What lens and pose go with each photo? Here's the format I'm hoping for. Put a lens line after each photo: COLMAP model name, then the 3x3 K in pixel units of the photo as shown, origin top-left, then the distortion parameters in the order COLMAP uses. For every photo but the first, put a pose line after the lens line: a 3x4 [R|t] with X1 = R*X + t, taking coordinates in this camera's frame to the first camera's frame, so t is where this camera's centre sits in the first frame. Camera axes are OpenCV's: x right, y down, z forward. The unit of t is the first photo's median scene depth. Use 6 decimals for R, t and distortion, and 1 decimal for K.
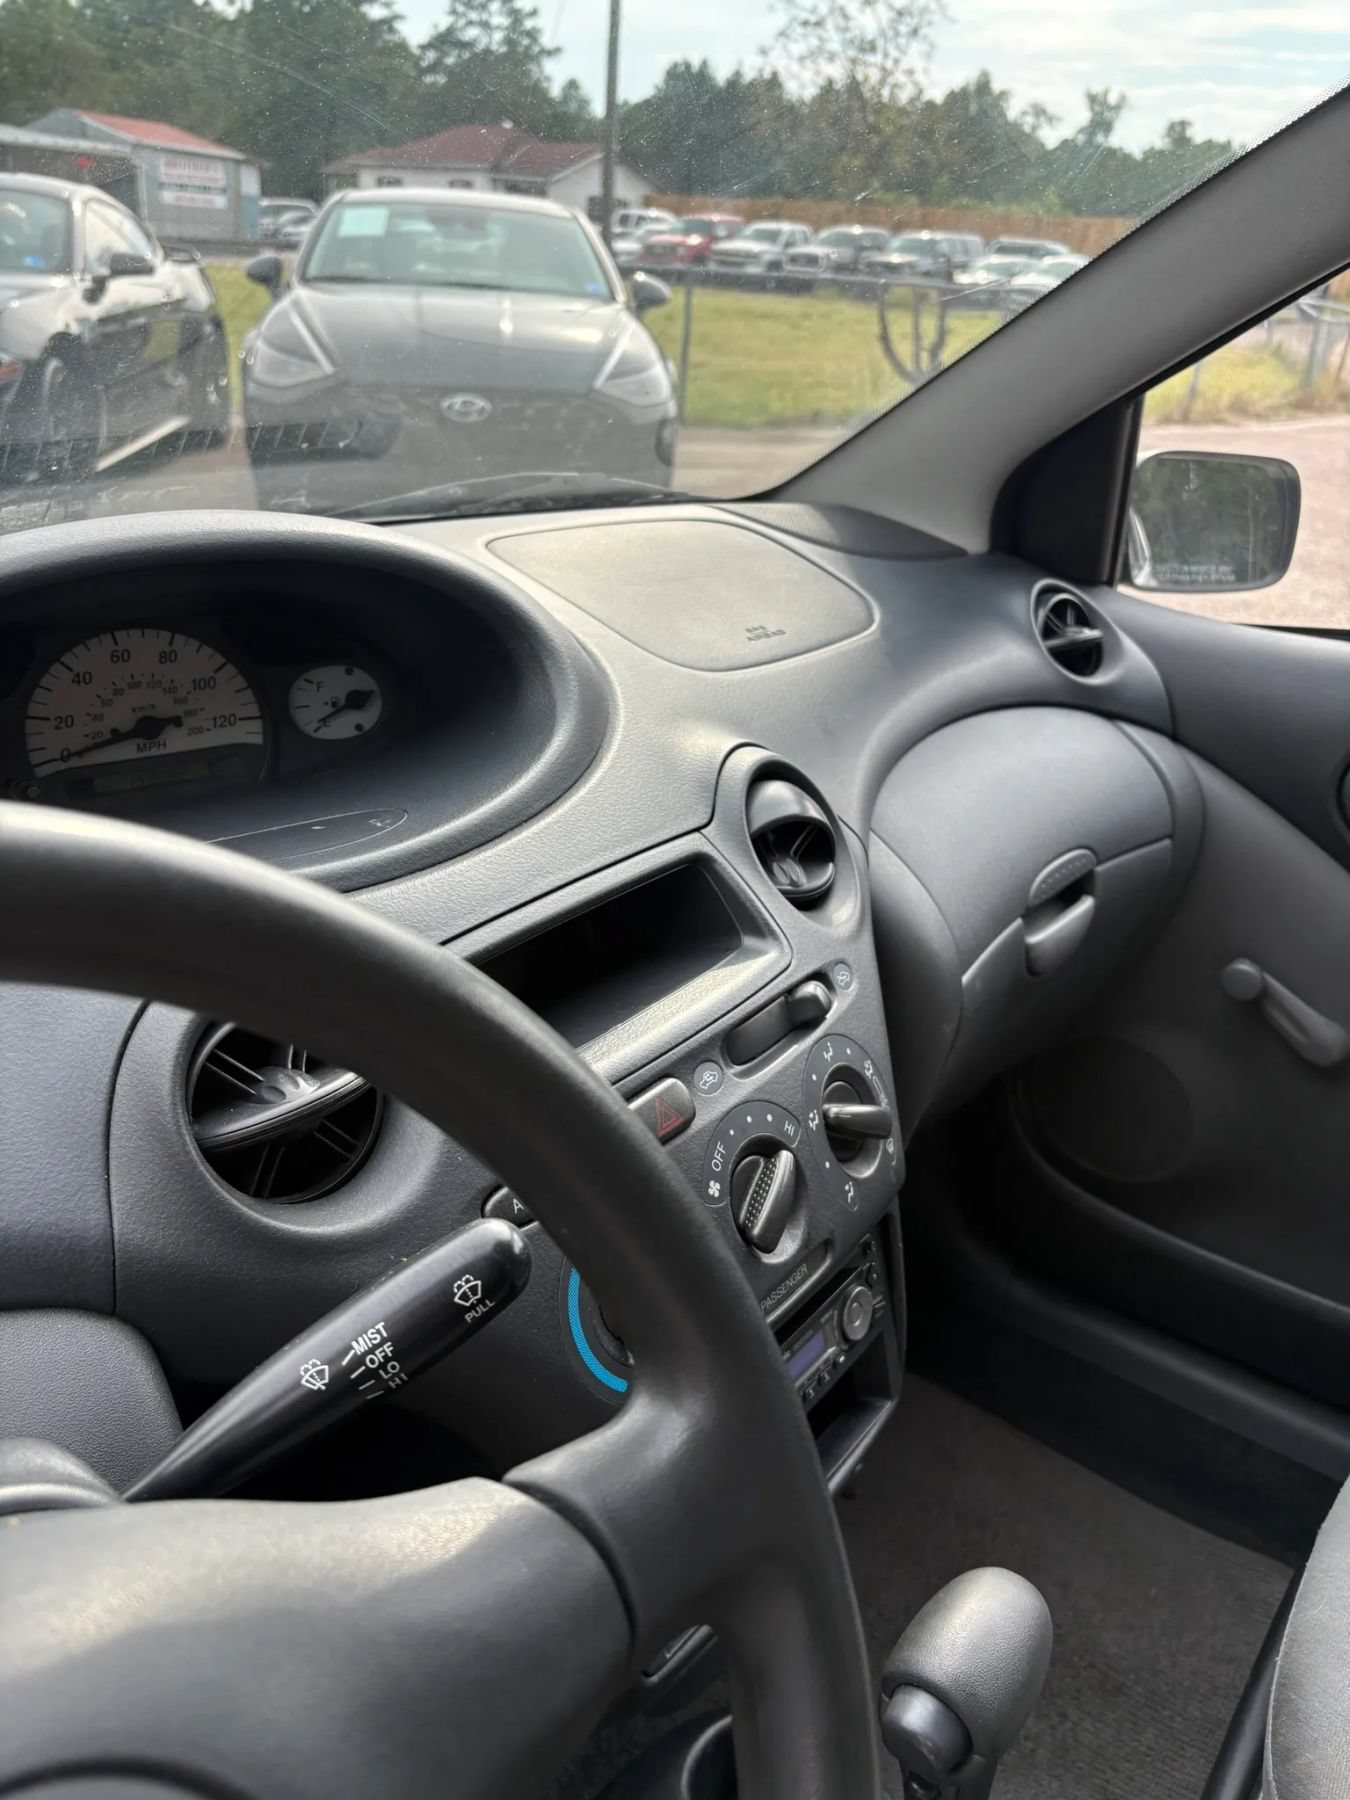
lens RADIAL K [[1393.8, 0, 675.0], [0, 1393.8, 900.0], [0, 0, 1]] dist [0.001014, -0.005322]
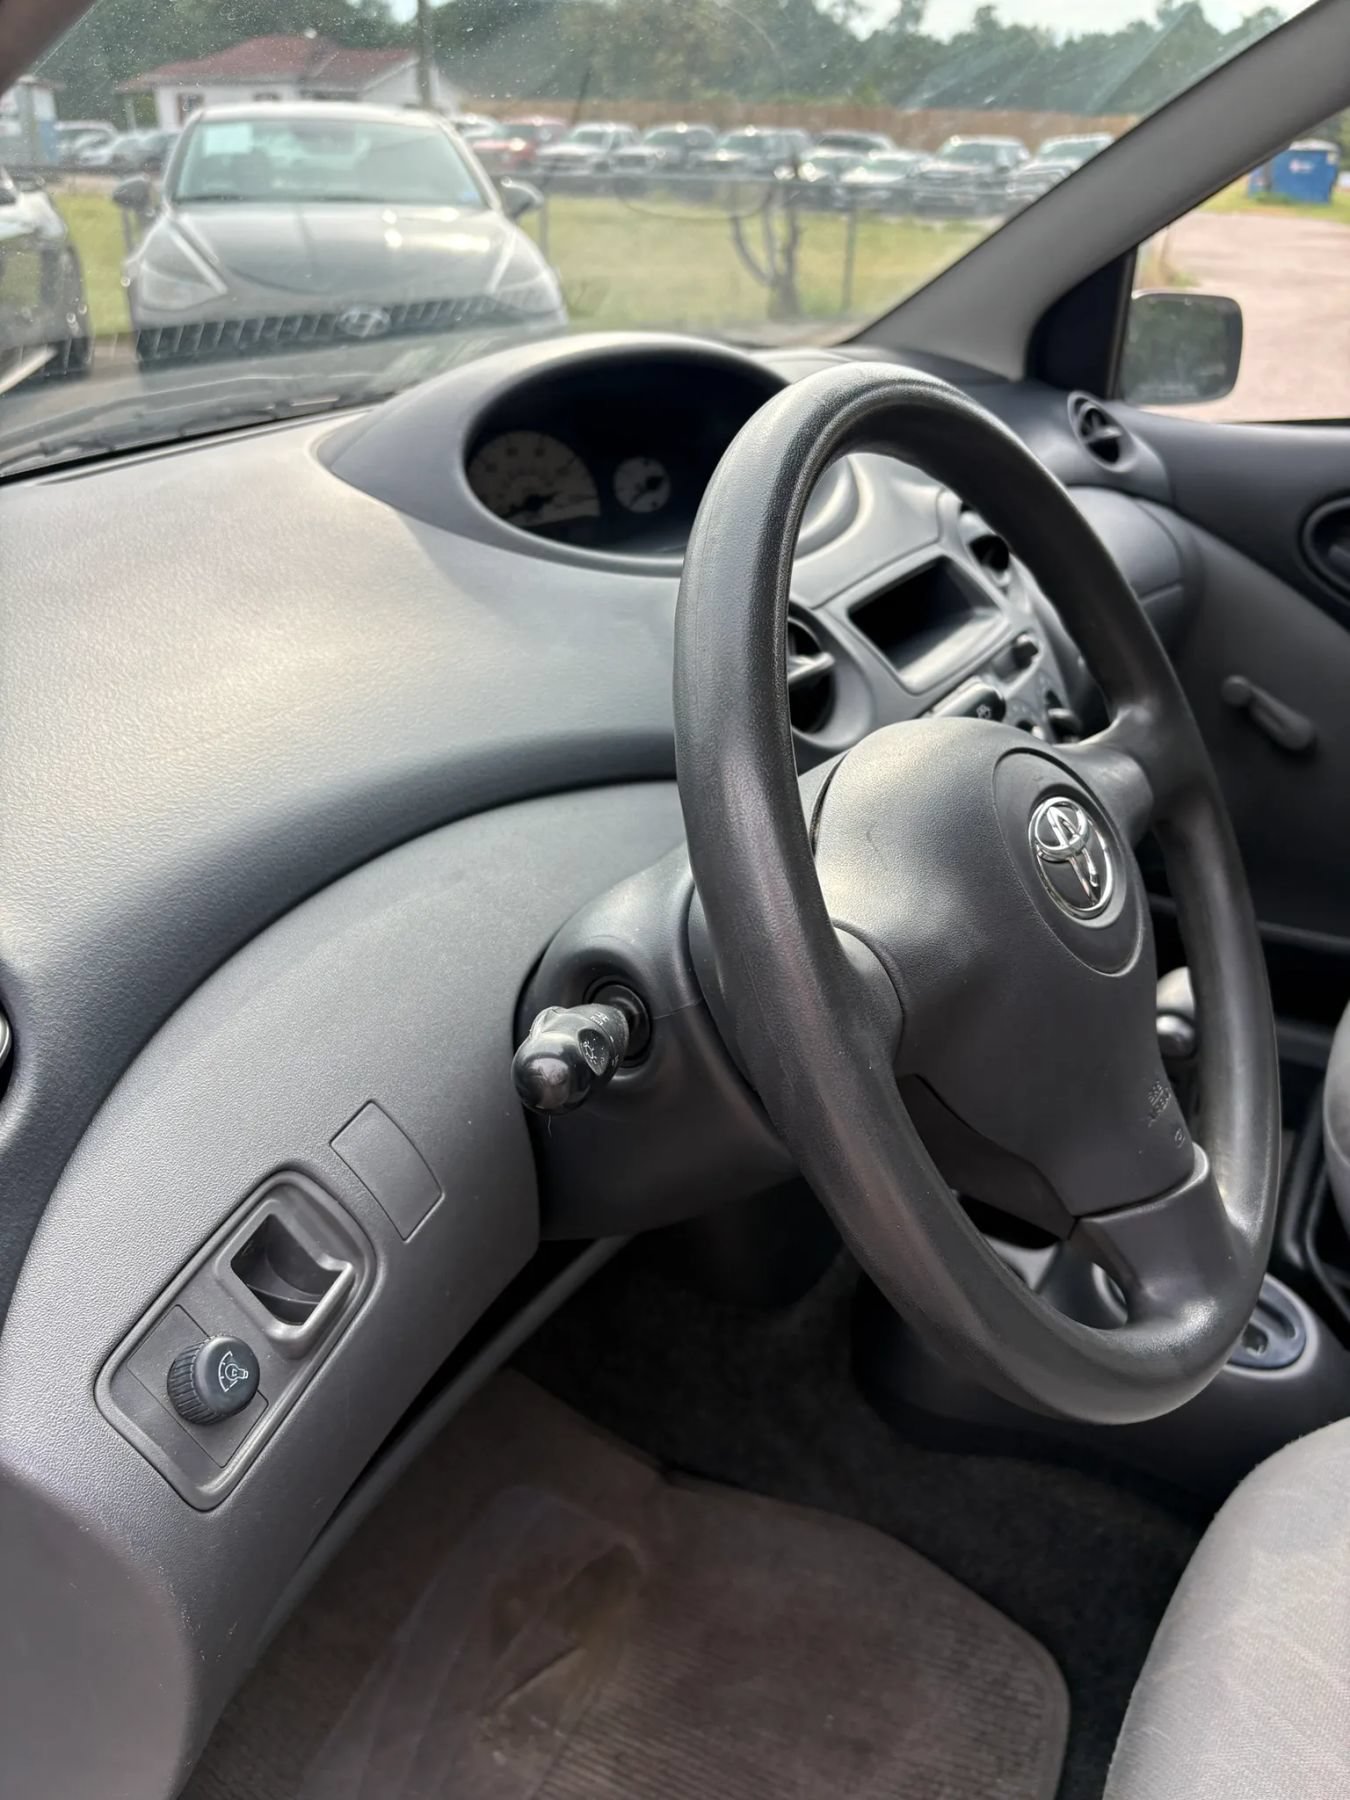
lens RADIAL K [[1422.7, 0, 675.0], [0, 1422.7, 900.0], [0, 0, 1]] dist [-0.005521, -0.034211]
pose [[0.991766, -0.087337, 0.093661, -0.052199], [0.082663, 0.995184, 0.052676, 0.027163], [-0.097811, -0.044500, 0.994210, -0.058866]]
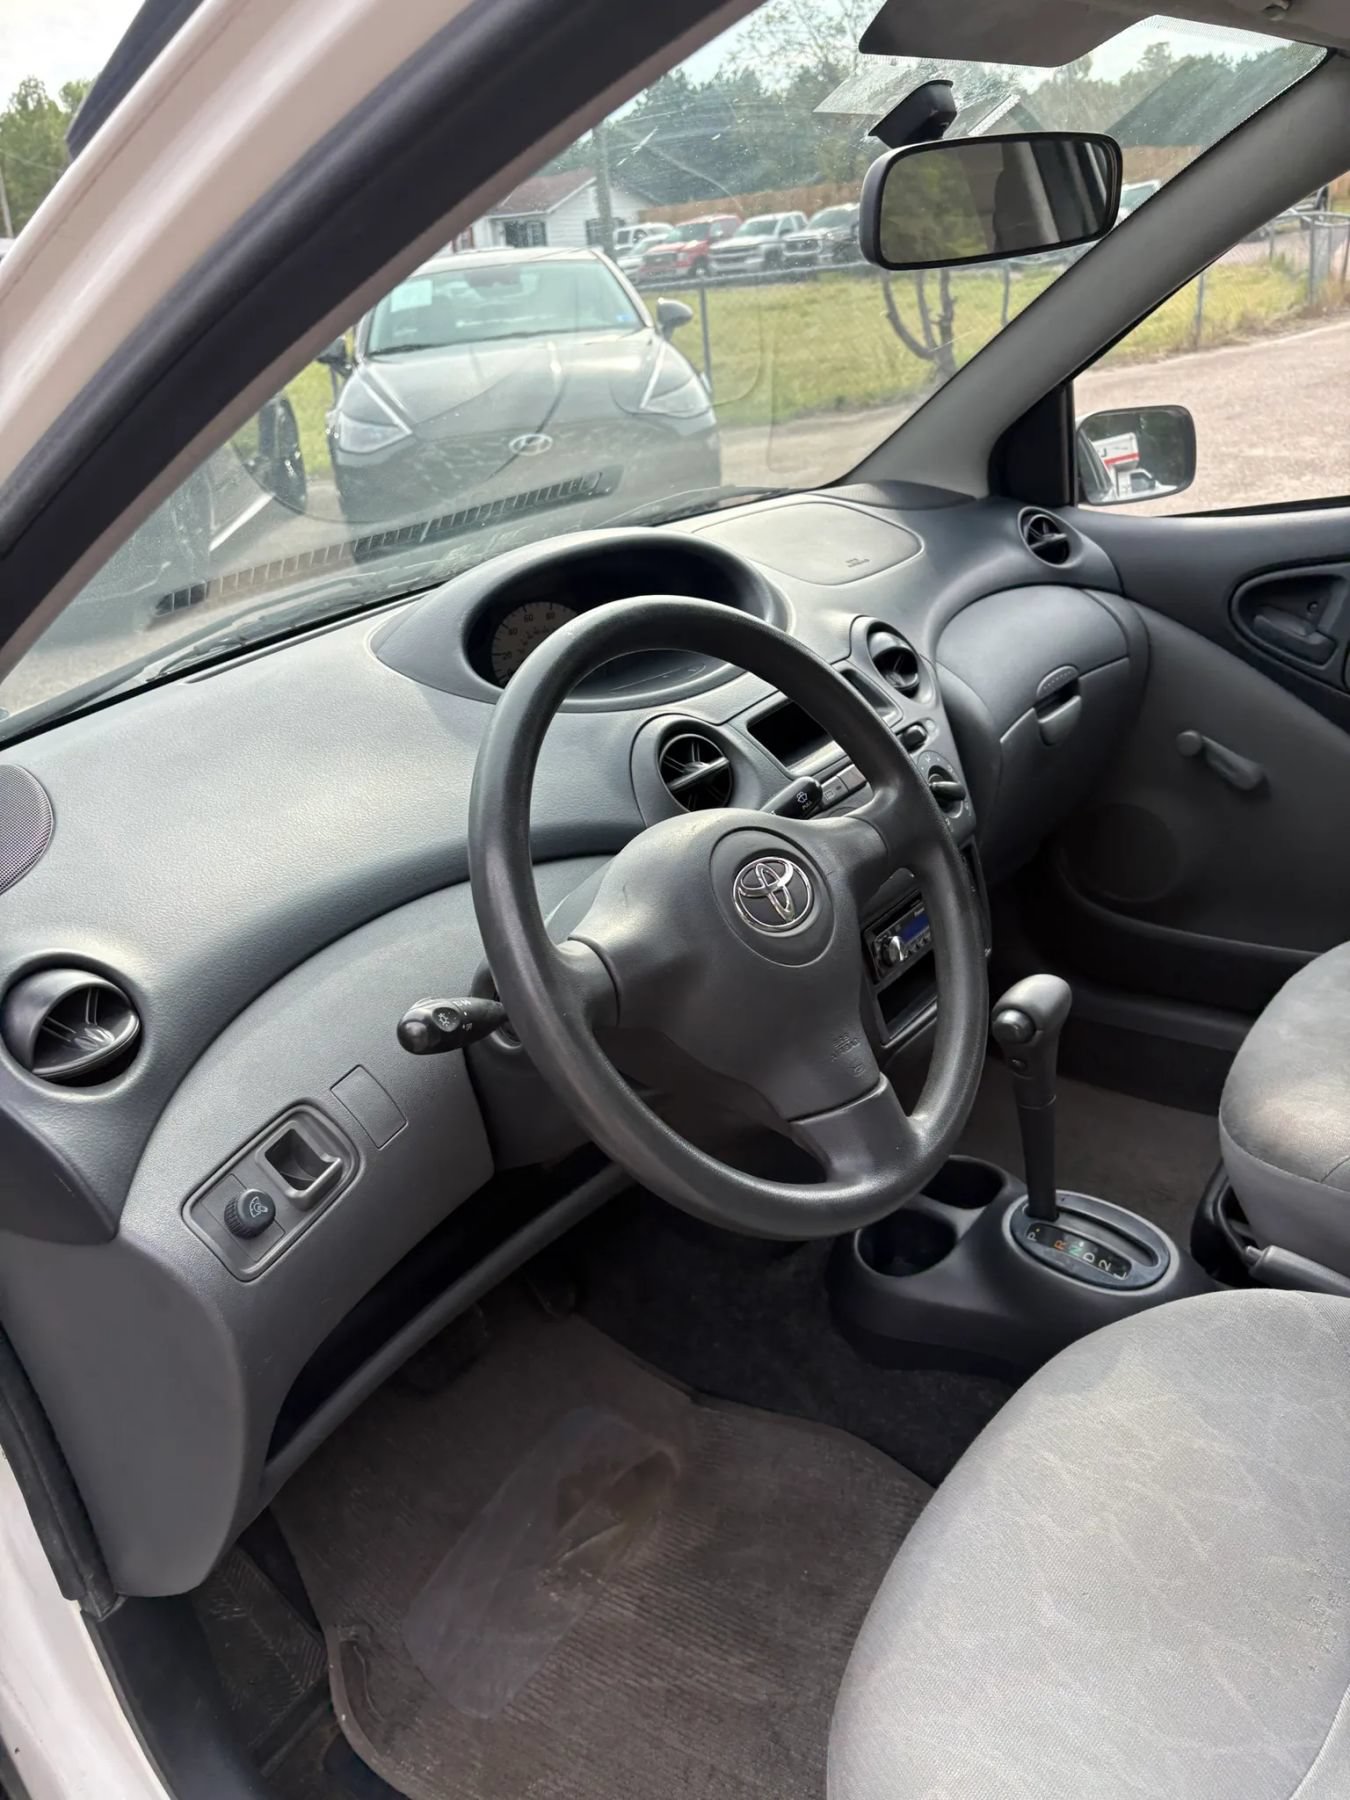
lens RADIAL K [[1422.7, 0, 675.0], [0, 1422.7, 900.0], [0, 0, 1]] dist [-0.005521, -0.034211]
pose [[0.988680, -0.138516, -0.057661, -0.017949], [0.138185, 0.990359, -0.009711, 0.032277], [0.058450, 0.001633, 0.998289, -0.118326]]
